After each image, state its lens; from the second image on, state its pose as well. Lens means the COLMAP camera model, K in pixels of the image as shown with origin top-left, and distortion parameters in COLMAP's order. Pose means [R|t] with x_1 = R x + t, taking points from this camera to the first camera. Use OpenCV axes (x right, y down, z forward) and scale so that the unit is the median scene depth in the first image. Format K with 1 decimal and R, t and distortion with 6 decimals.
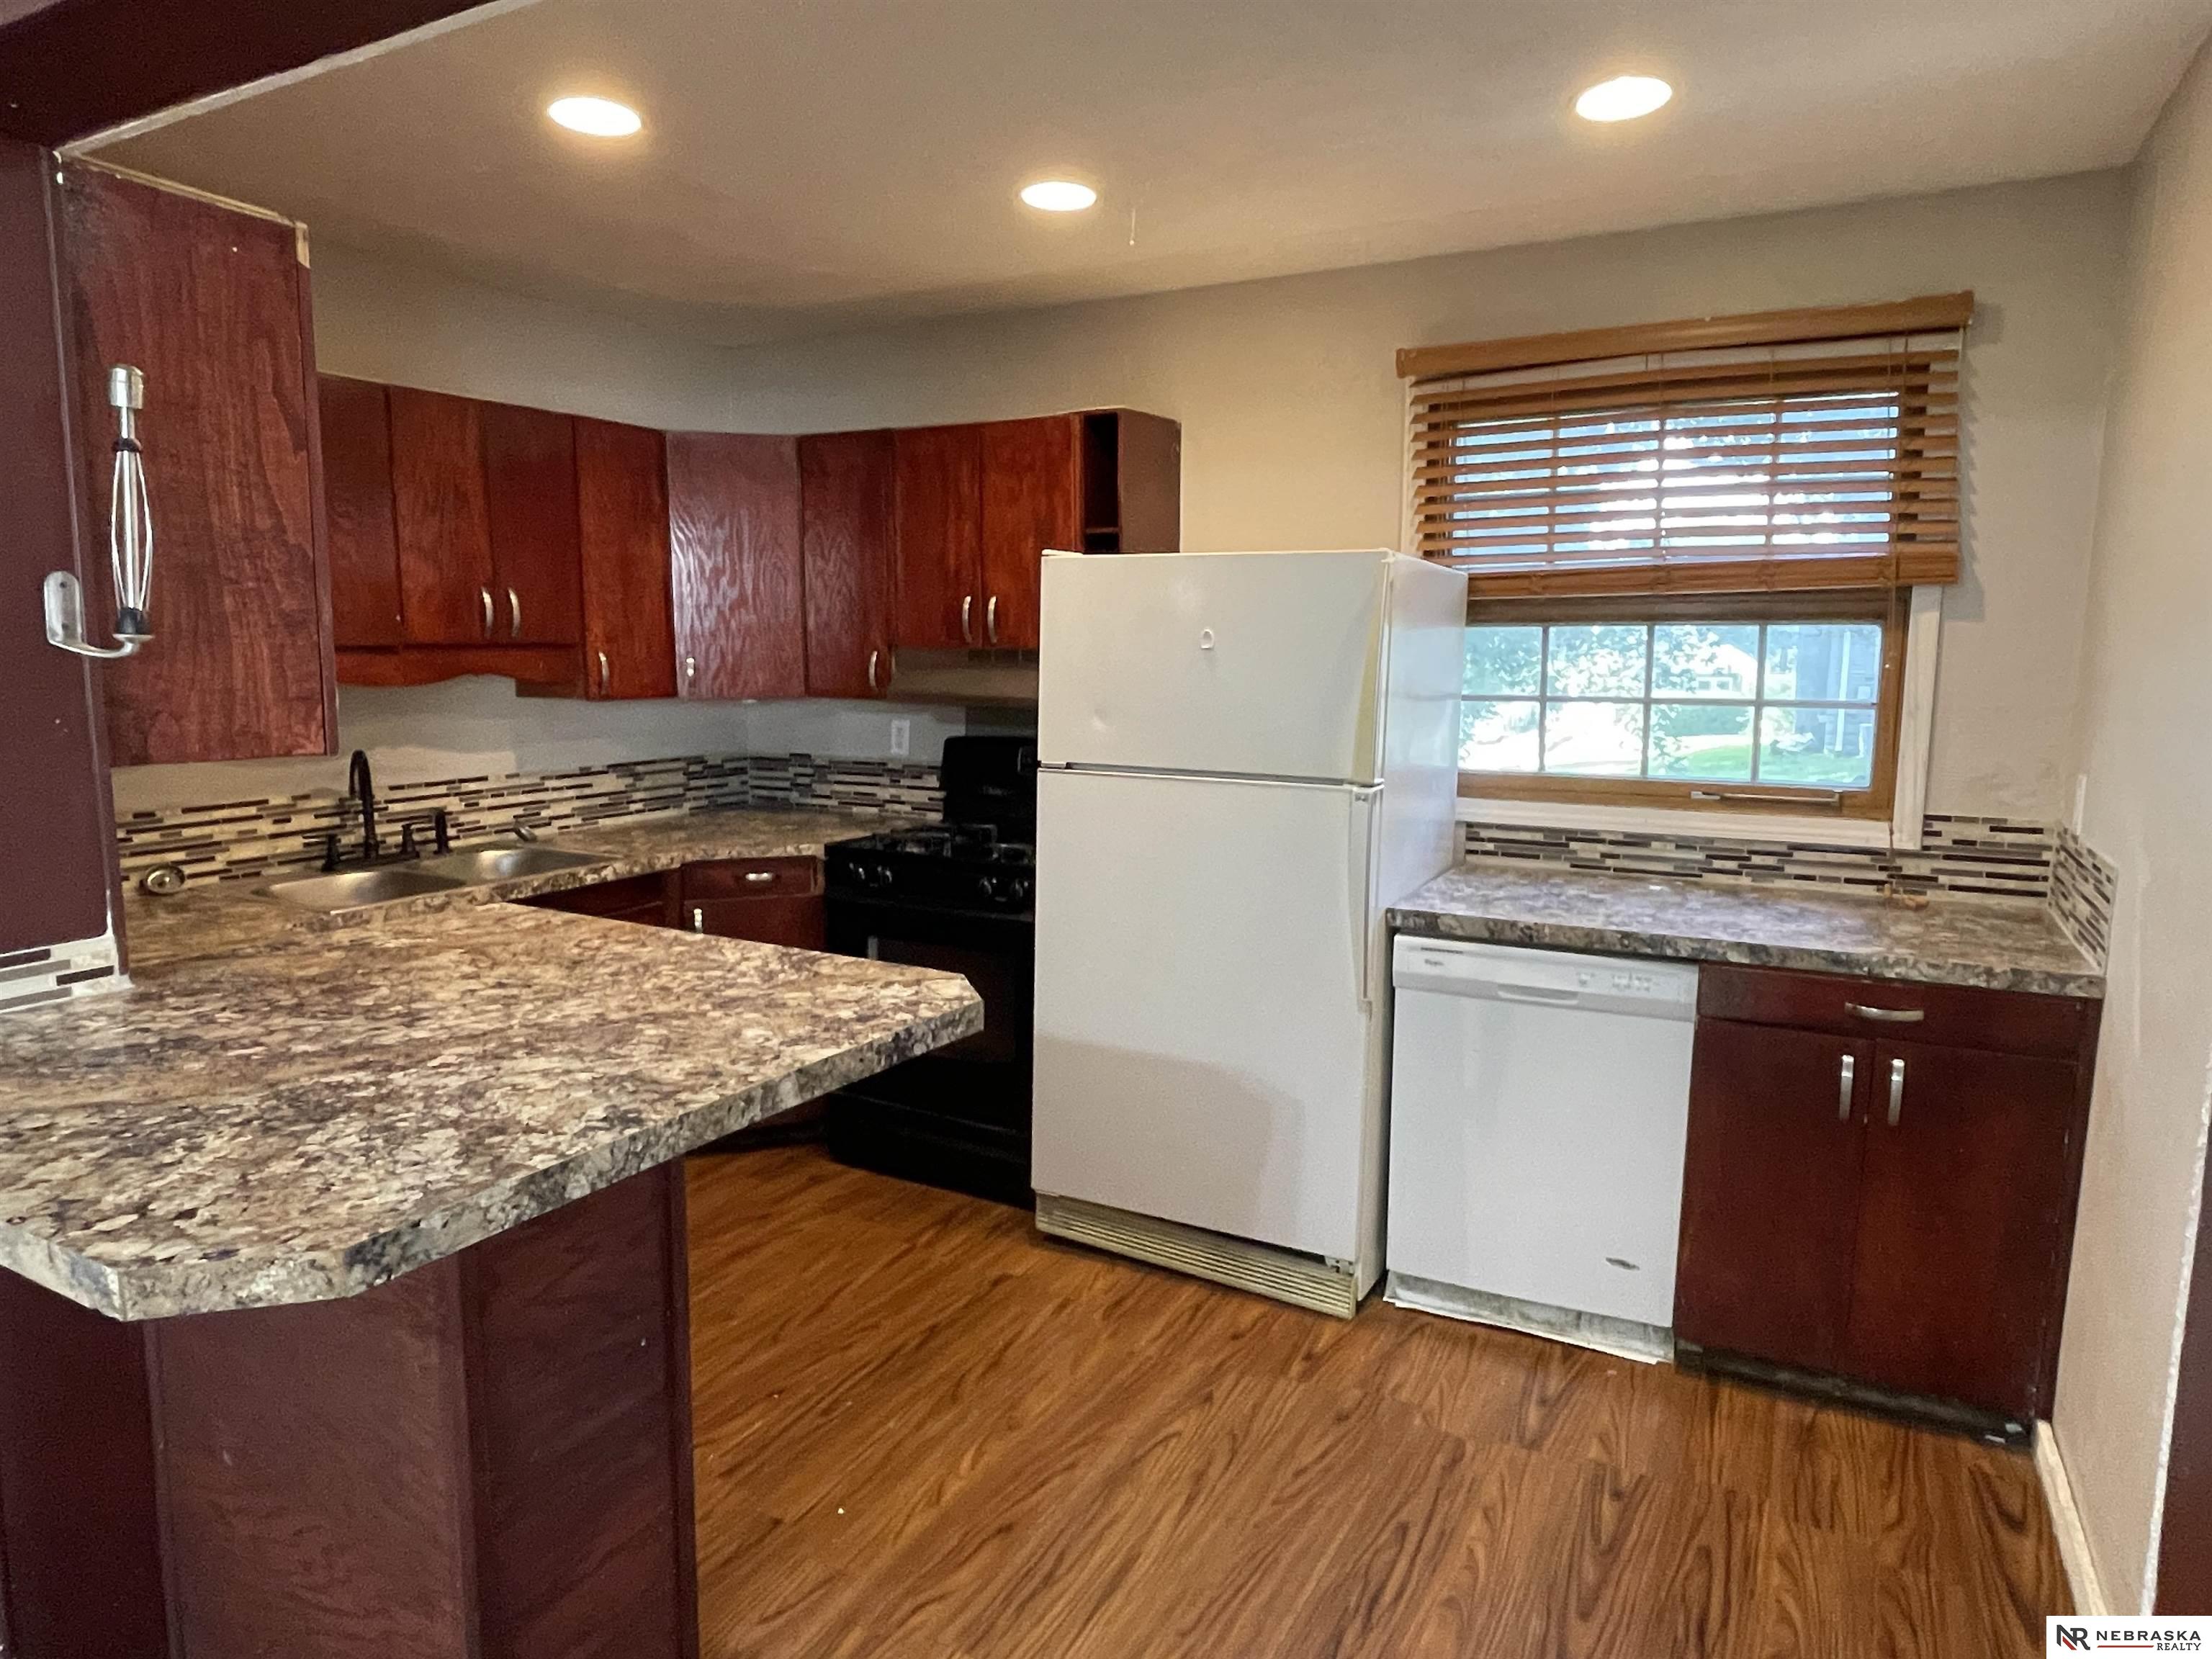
lens RADIAL K [[1353.9, 0, 1107.4], [0, 1353.9, 823.8], [0, 0, 1]] dist [0.002676, -0.000808]
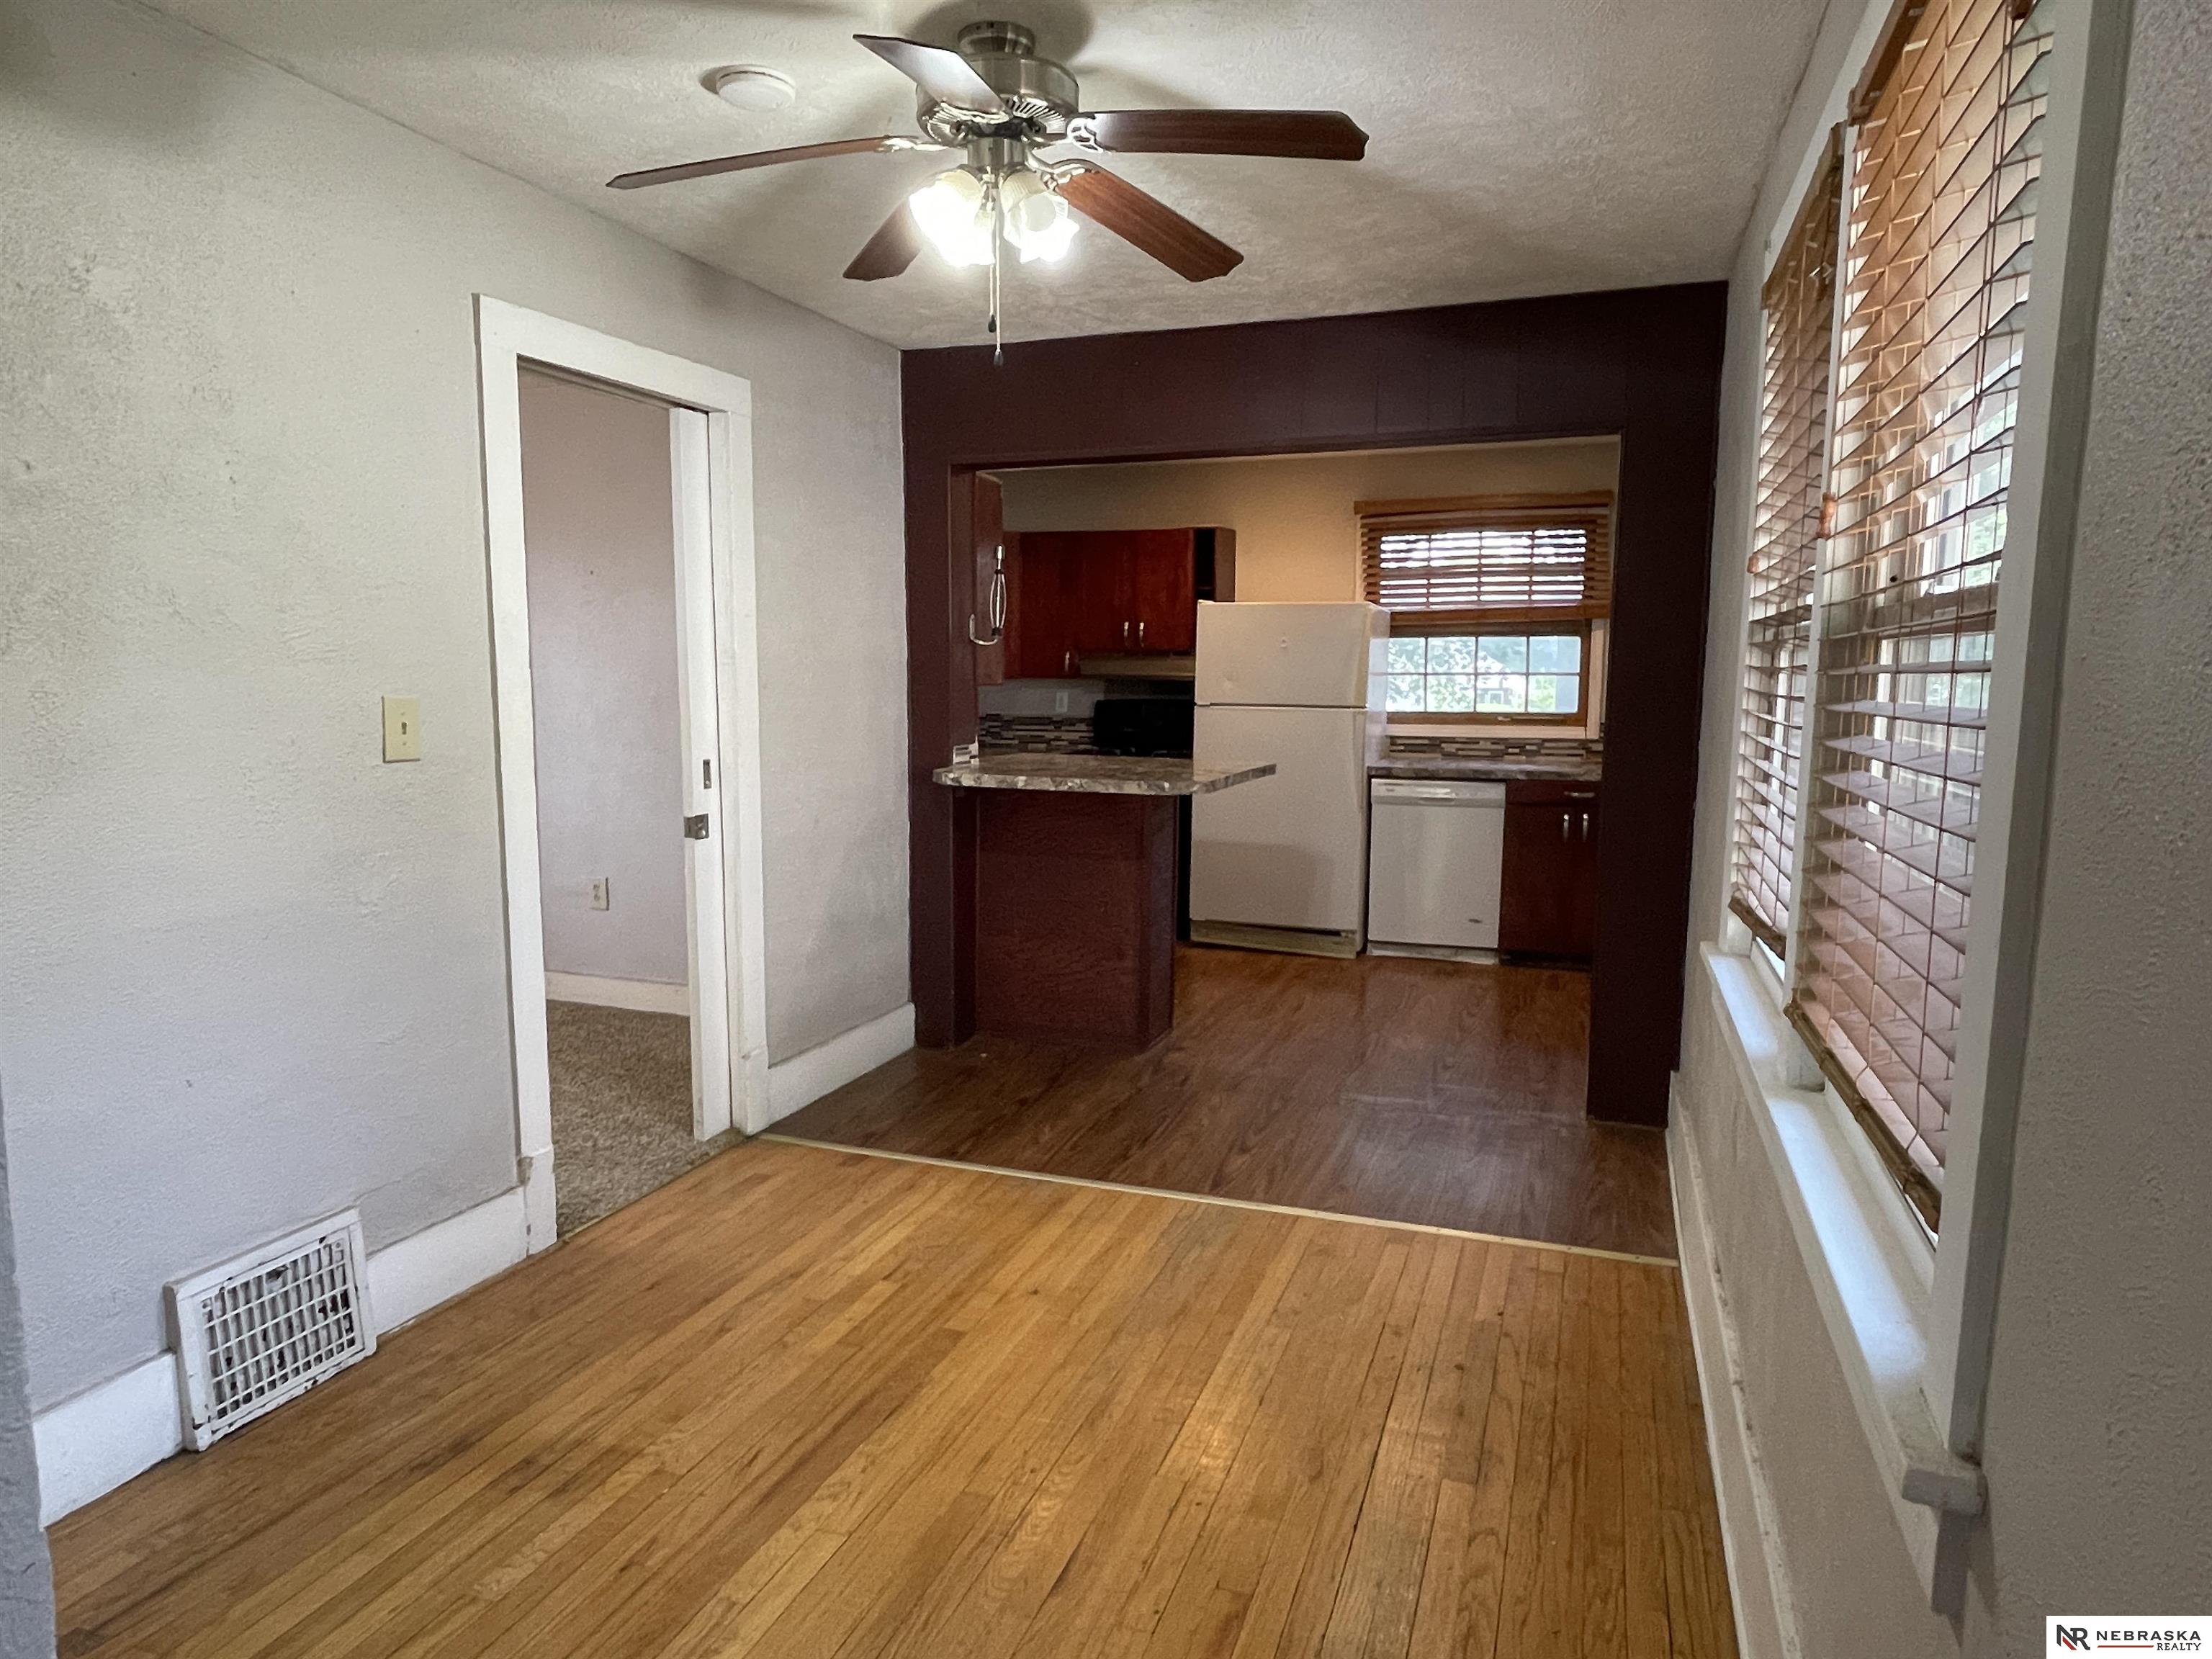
lens RADIAL K [[1353.9, 0, 1101.3], [0, 1353.9, 837.4], [0, 0, 1]] dist [0.002676, -0.000808]
pose [[0.989671, -0.020261, 0.141918, -0.596645], [0.020918, 0.999776, -0.003136, 0.196489], [-0.141823, 0.006072, 0.989873, -1.231591]]
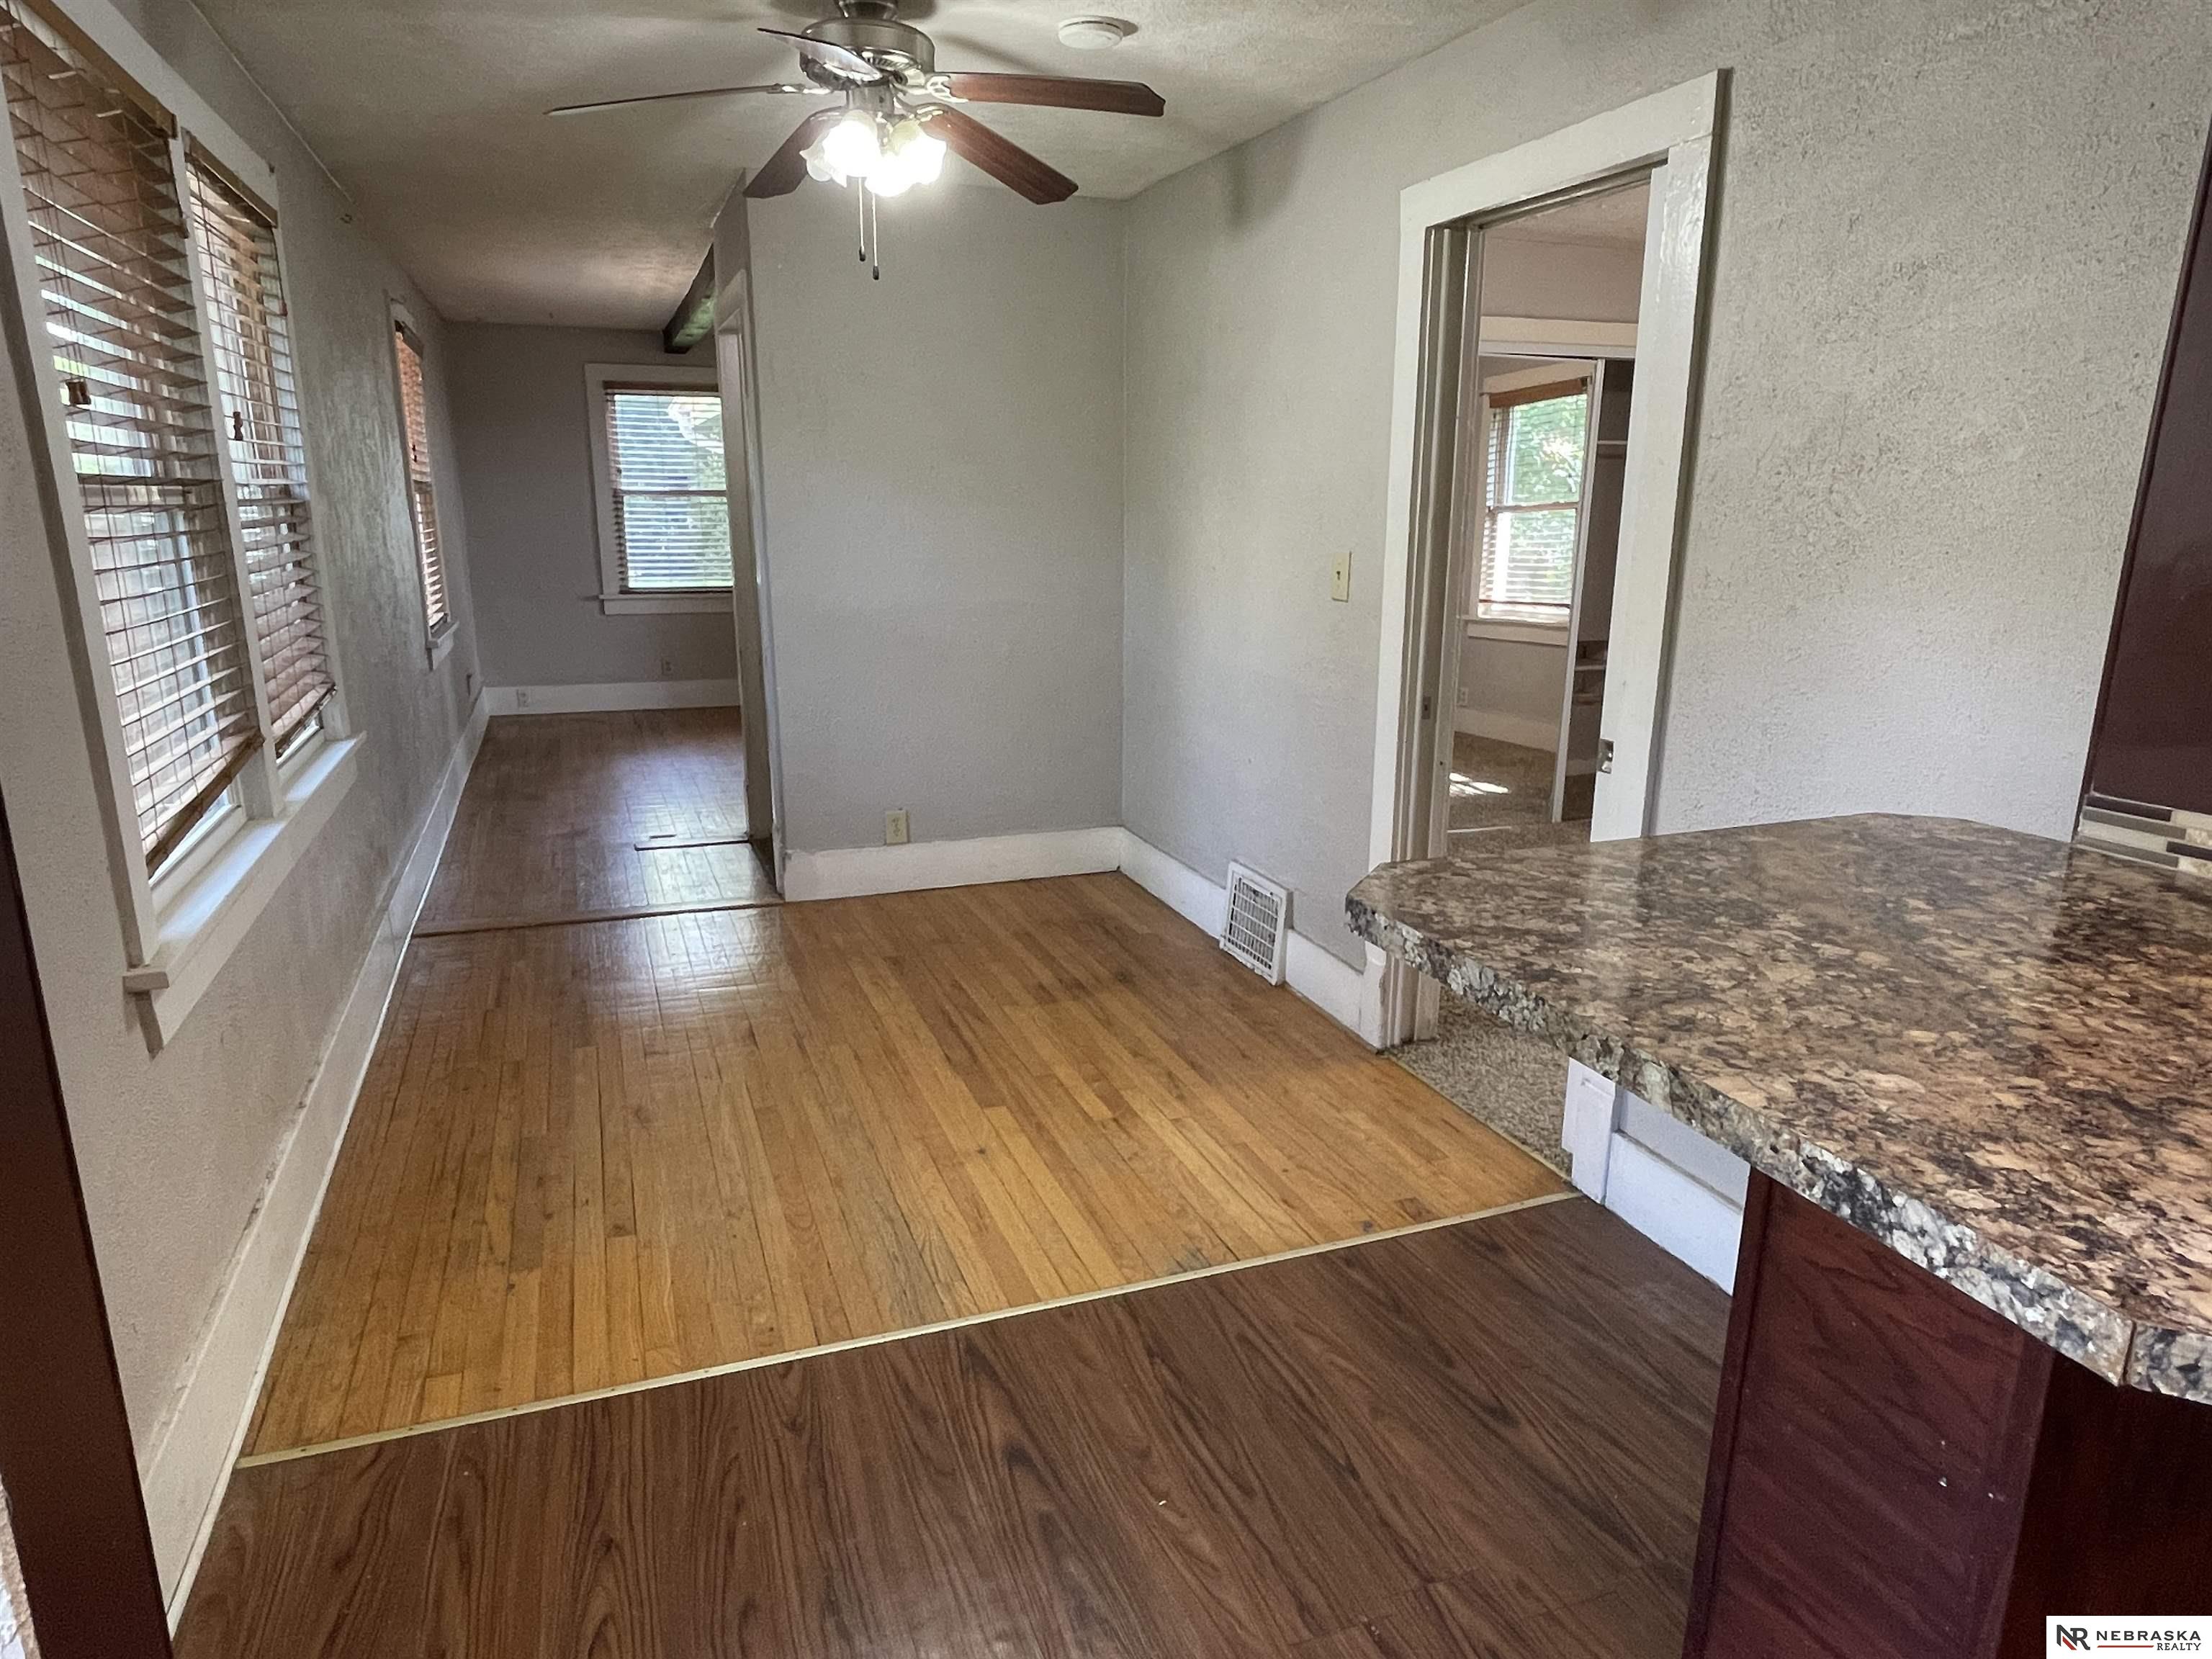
lens RADIAL K [[1353.9, 0, 1113.6], [0, 1353.9, 843.1], [0, 0, 1]] dist [0.002676, -0.000808]
pose [[-0.651705, 0.176301, -0.737698, 0.259399], [-0.111278, 0.939861, 0.322923, -0.070770], [0.750265, 0.292540, -0.592894, 0.645641]]
